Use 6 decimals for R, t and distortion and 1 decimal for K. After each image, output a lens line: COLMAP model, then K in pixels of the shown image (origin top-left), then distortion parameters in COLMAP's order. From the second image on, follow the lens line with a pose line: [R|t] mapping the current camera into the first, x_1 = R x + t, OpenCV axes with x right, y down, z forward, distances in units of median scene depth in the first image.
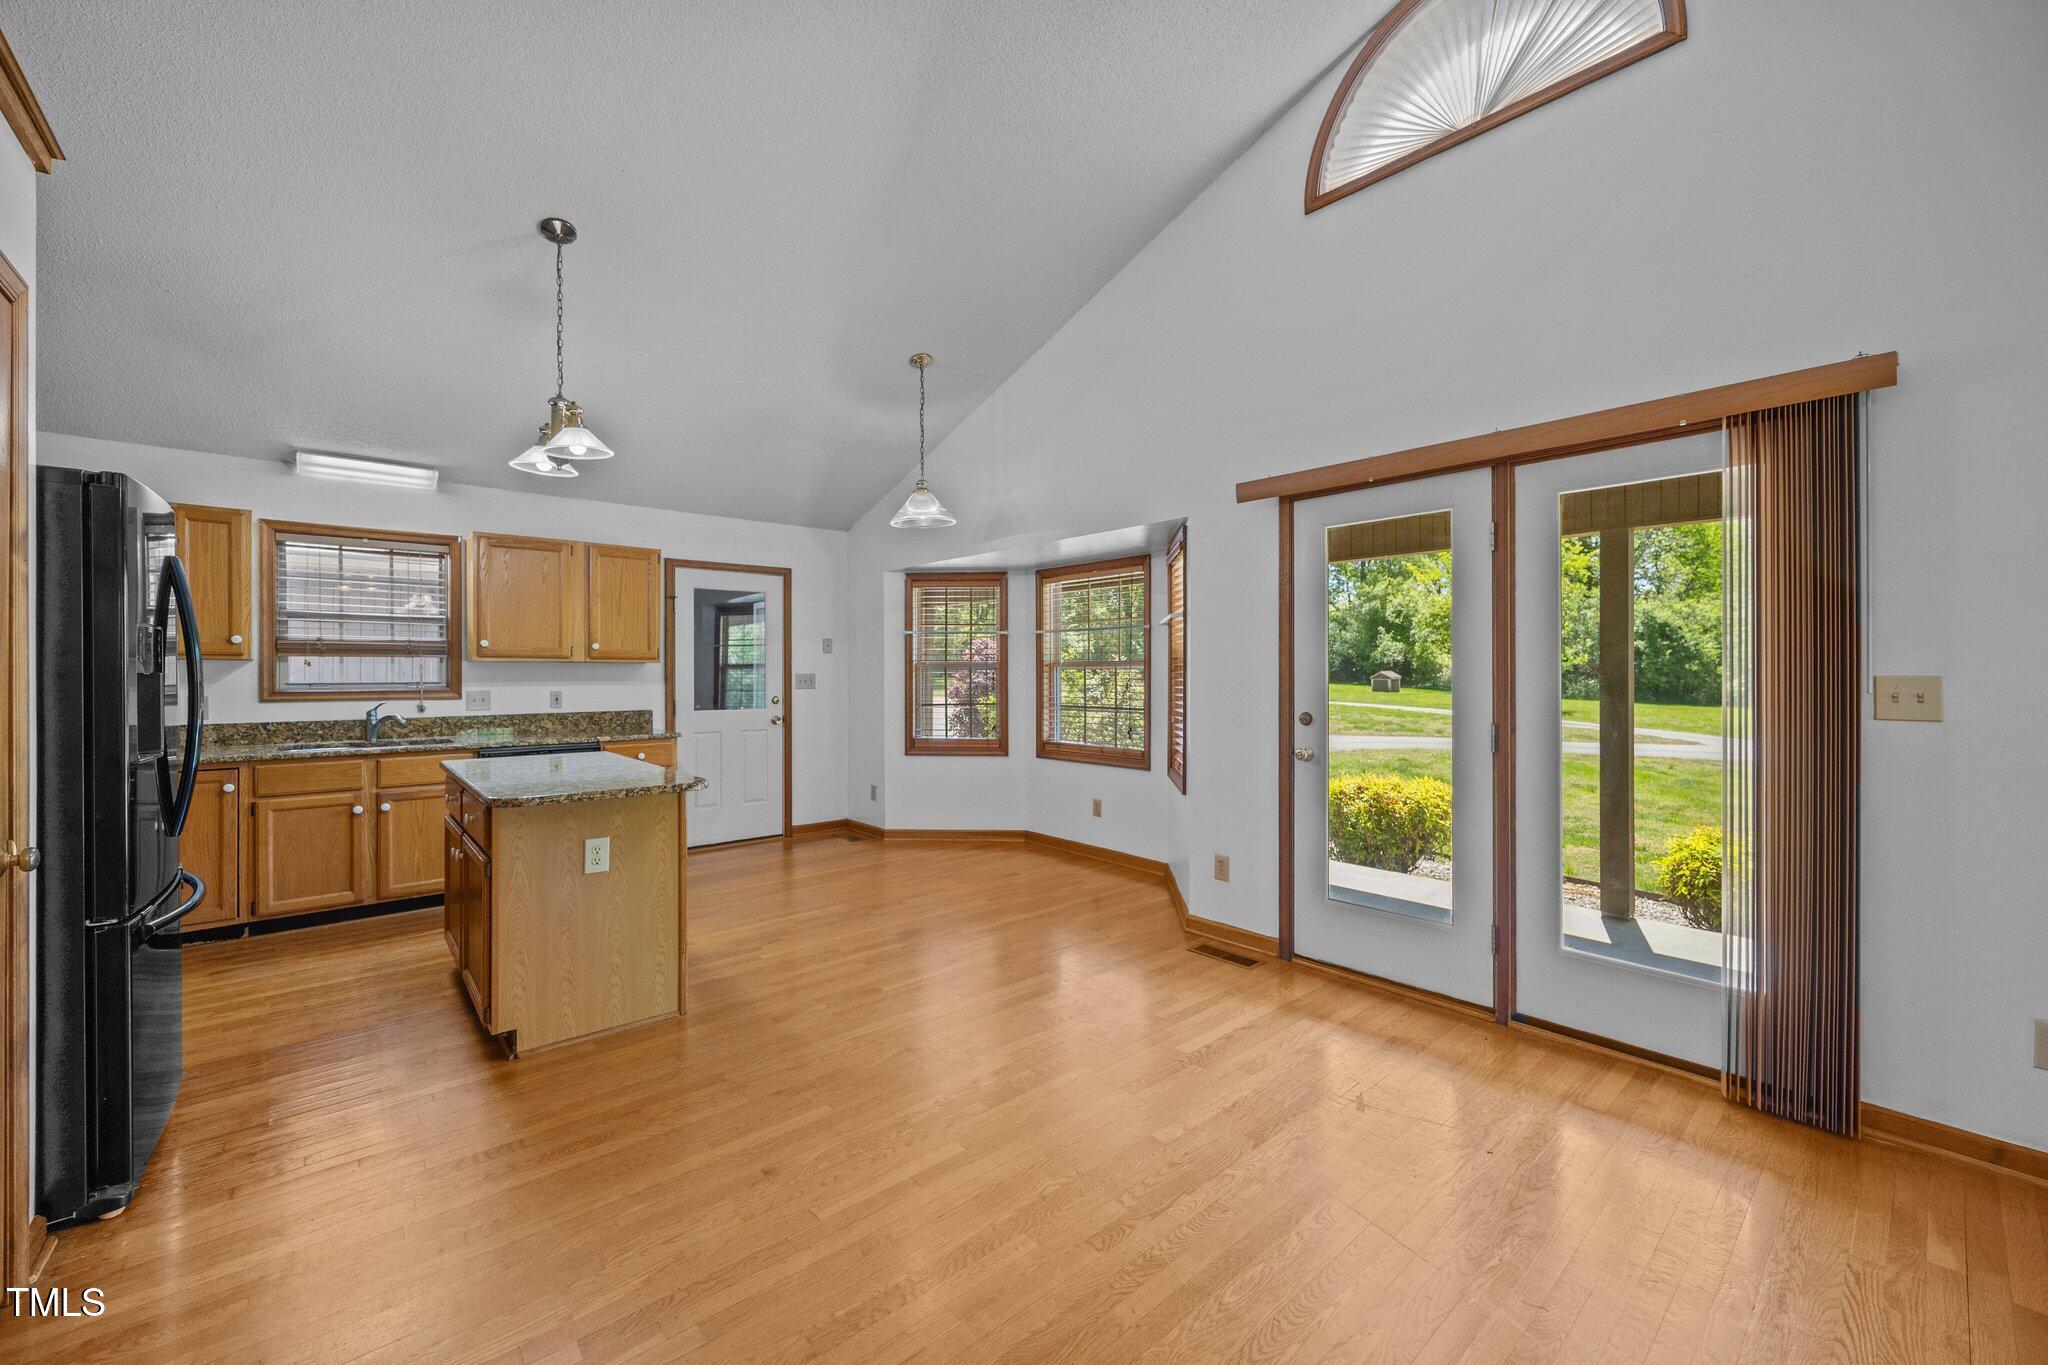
lens RADIAL K [[798.3, 0, 1024.8], [0, 798.3, 671.2], [0, 0, 1]] dist [0.002048, -0.000876]
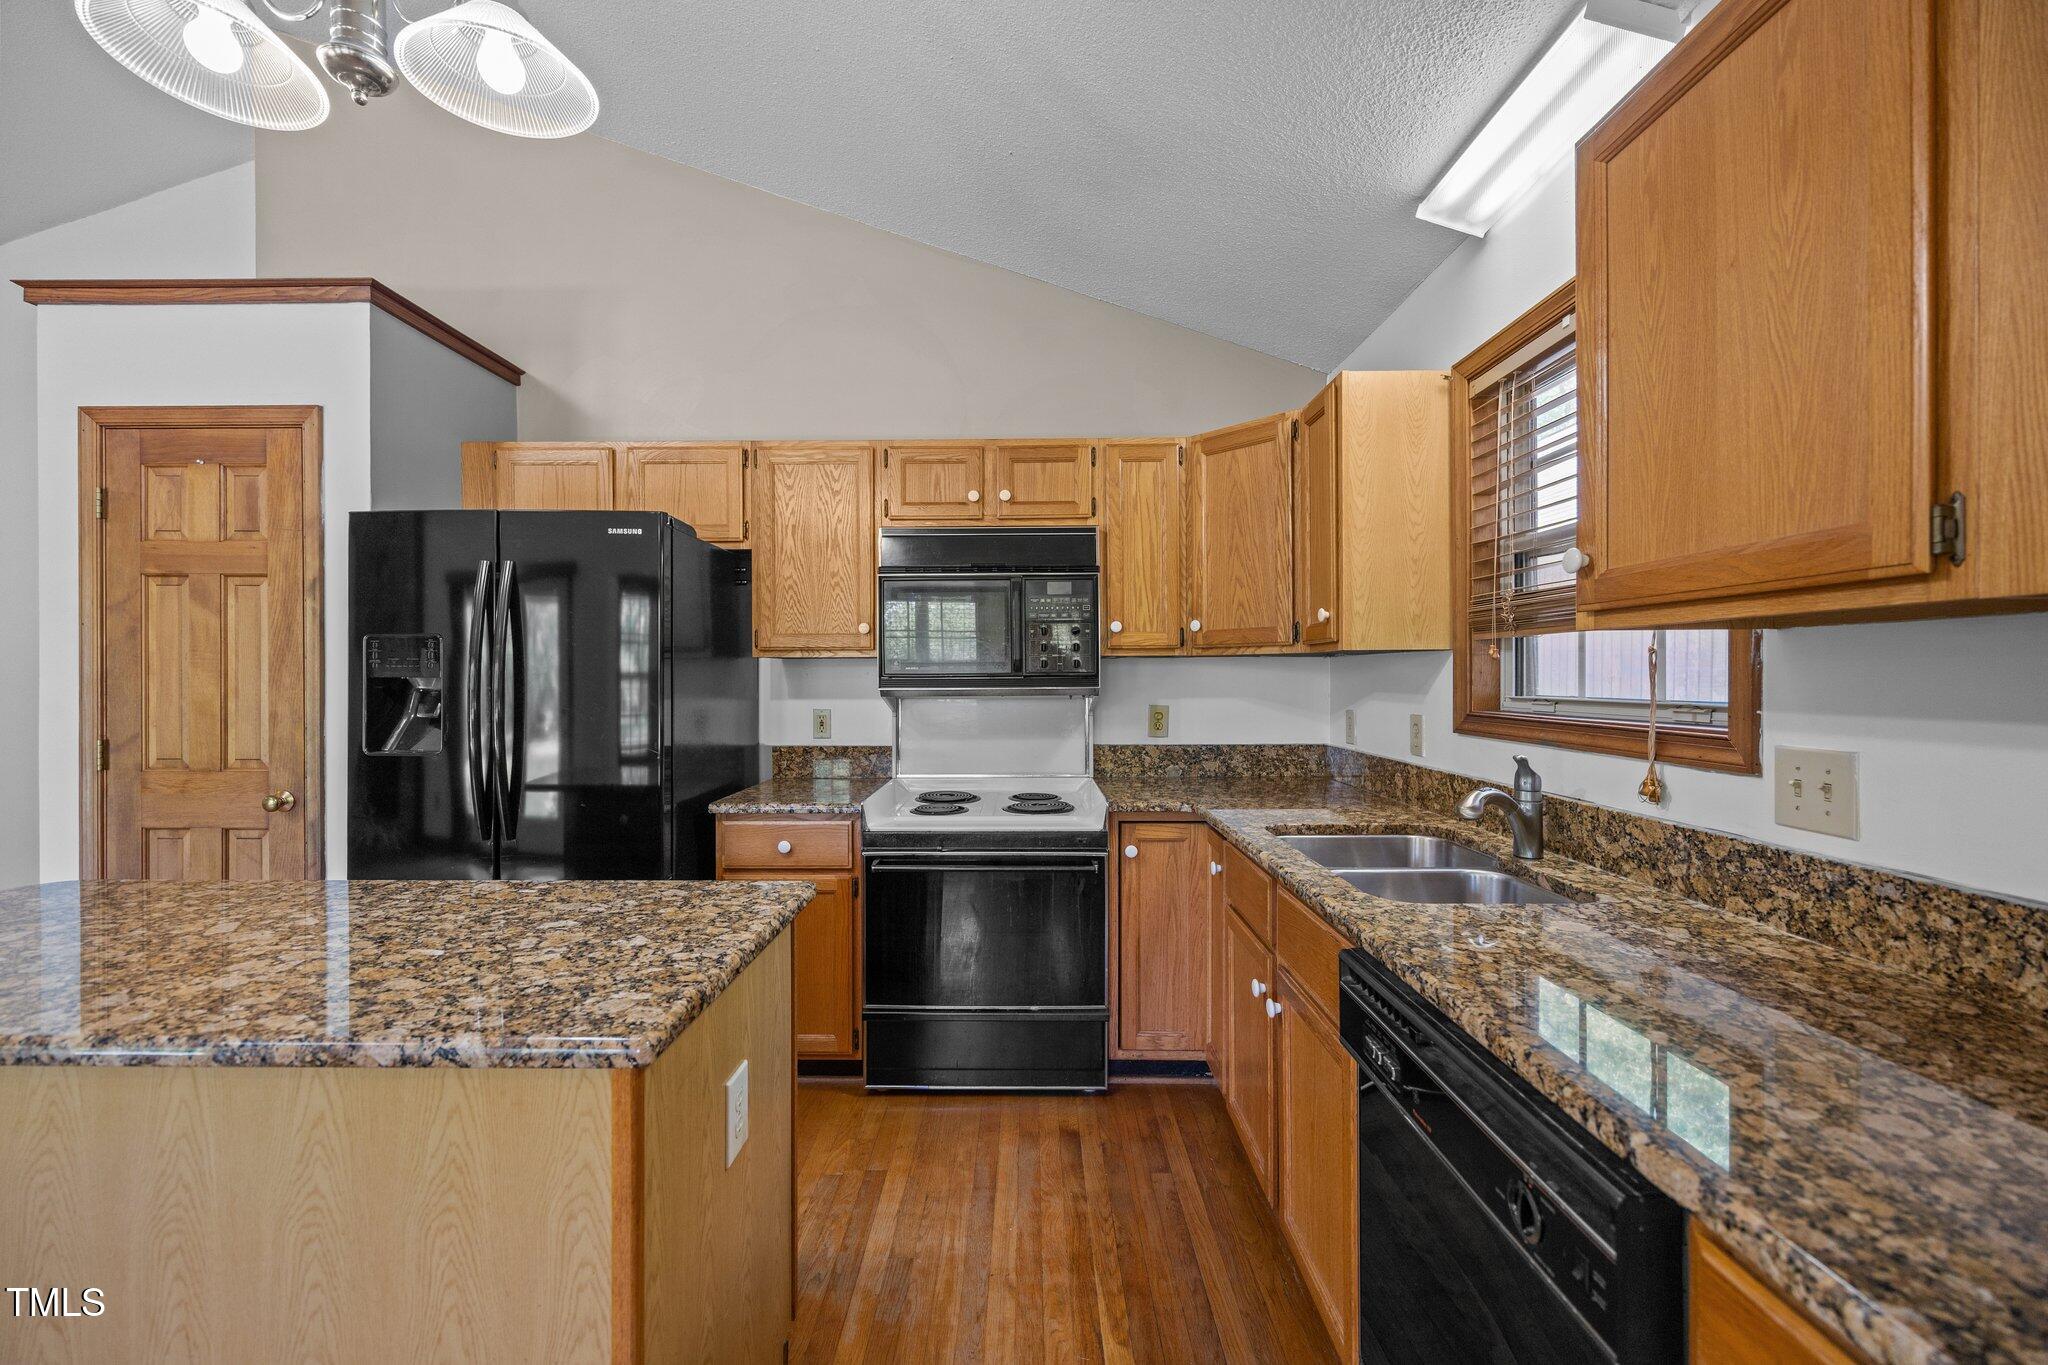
lens RADIAL K [[798.3, 0, 1022.5], [0, 798.3, 680.7], [0, 0, 1]] dist [0.002048, -0.000876]
pose [[-0.666553, 0.007633, -0.745419, -0.377293], [0.004710, 0.999971, 0.006028, 0.001285], [0.745443, 0.000507, -0.666569, 1.069125]]
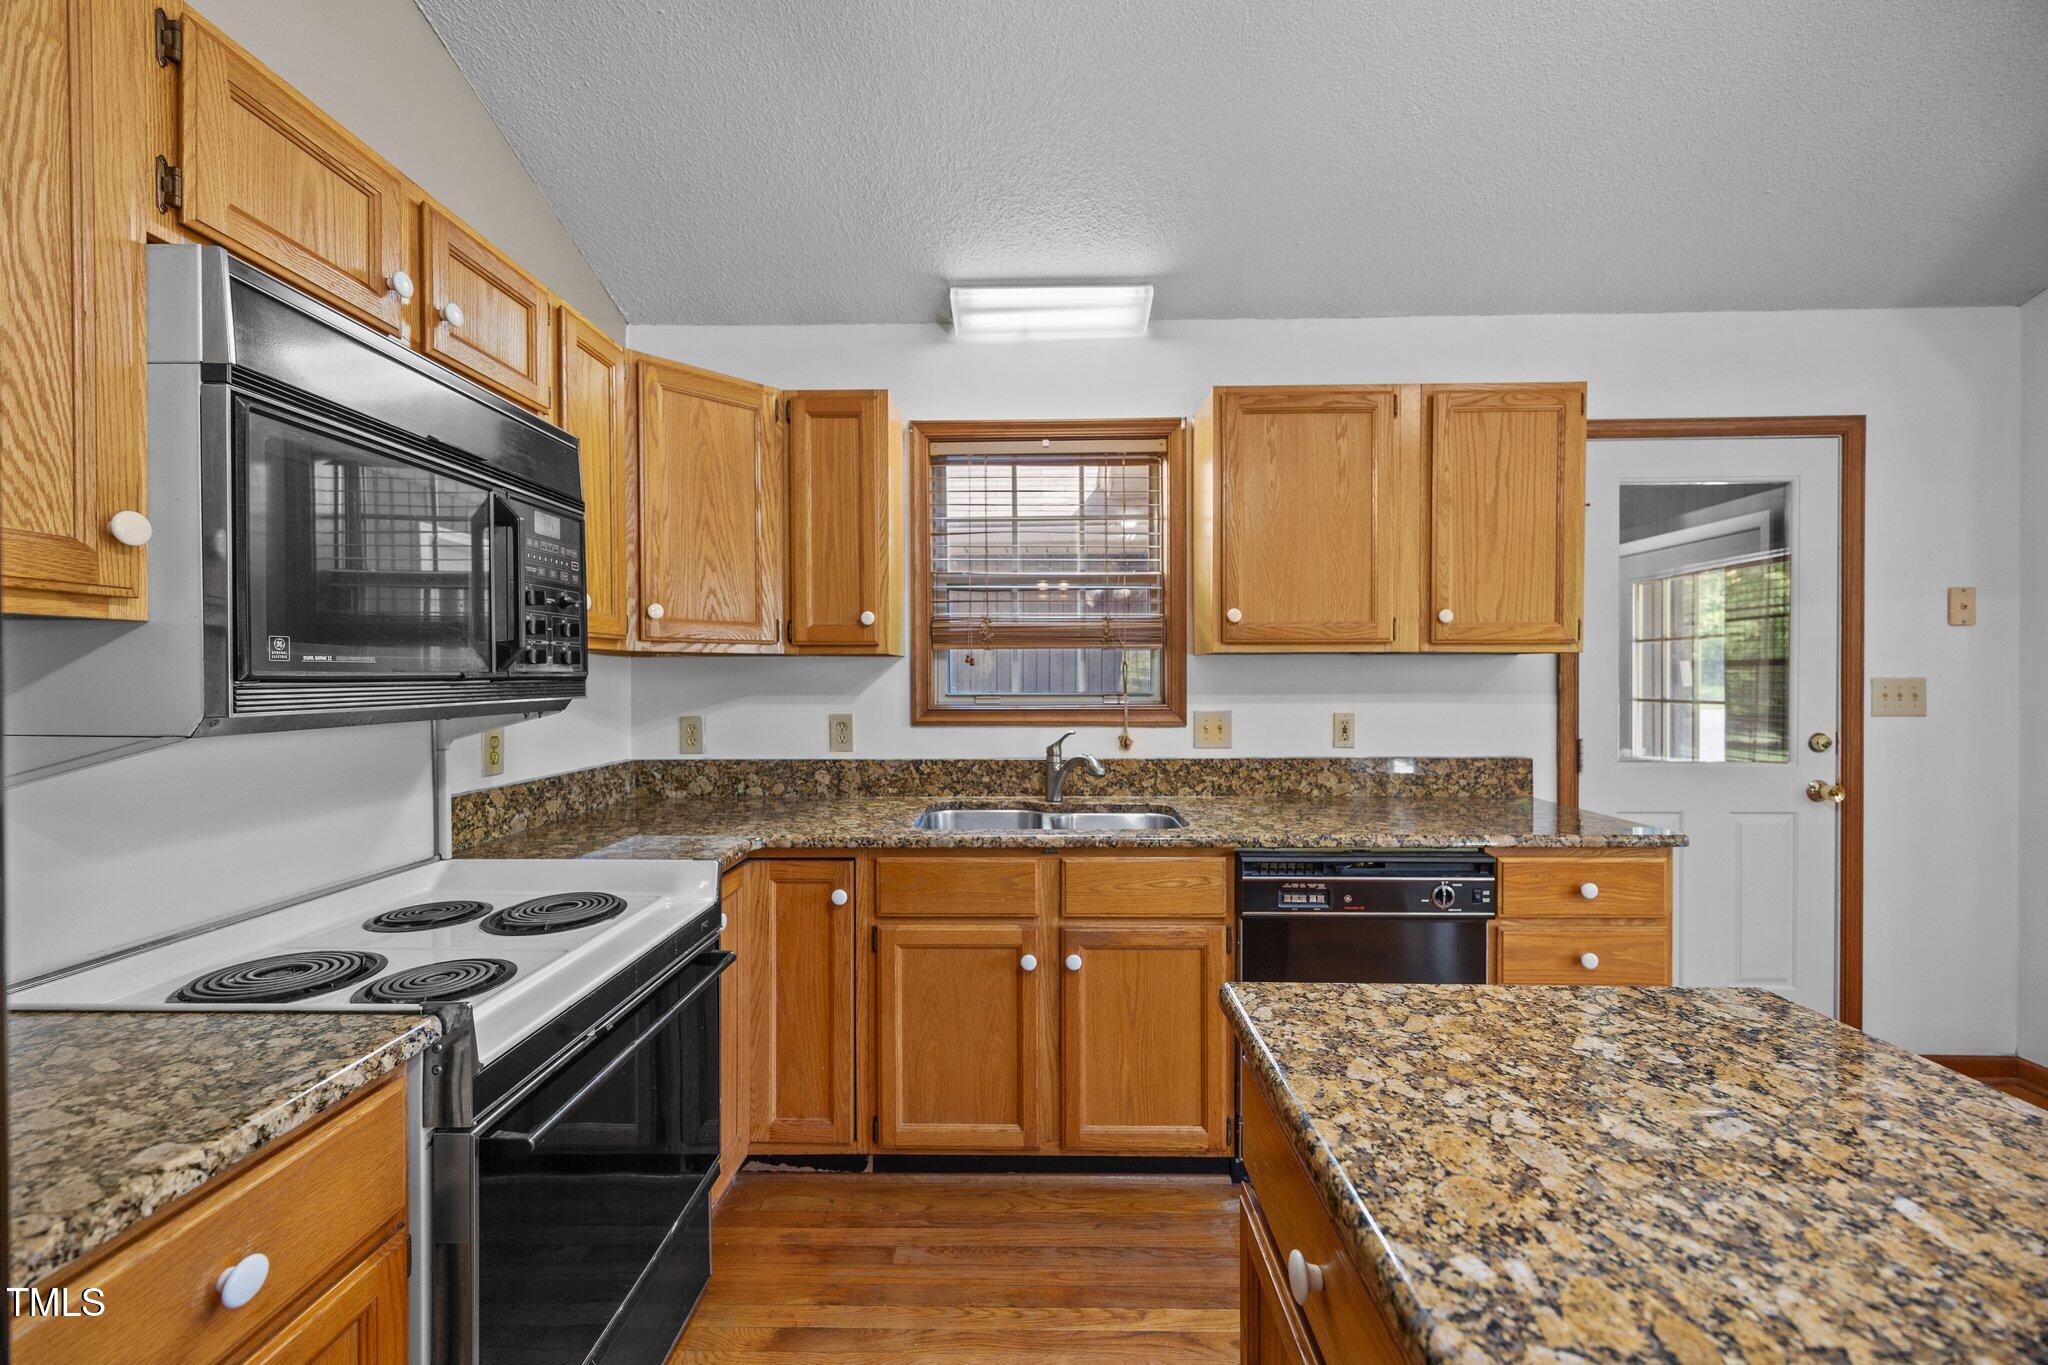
lens RADIAL K [[798.3, 0, 1021.4], [0, 798.3, 680.1], [0, 0, 1]] dist [0.002048, -0.000876]
pose [[0.736777, 0.002018, -0.676133, -0.459312], [0.003021, 0.999976, 0.006276, 0.000810], [0.676129, -0.006666, 0.736753, 0.576243]]
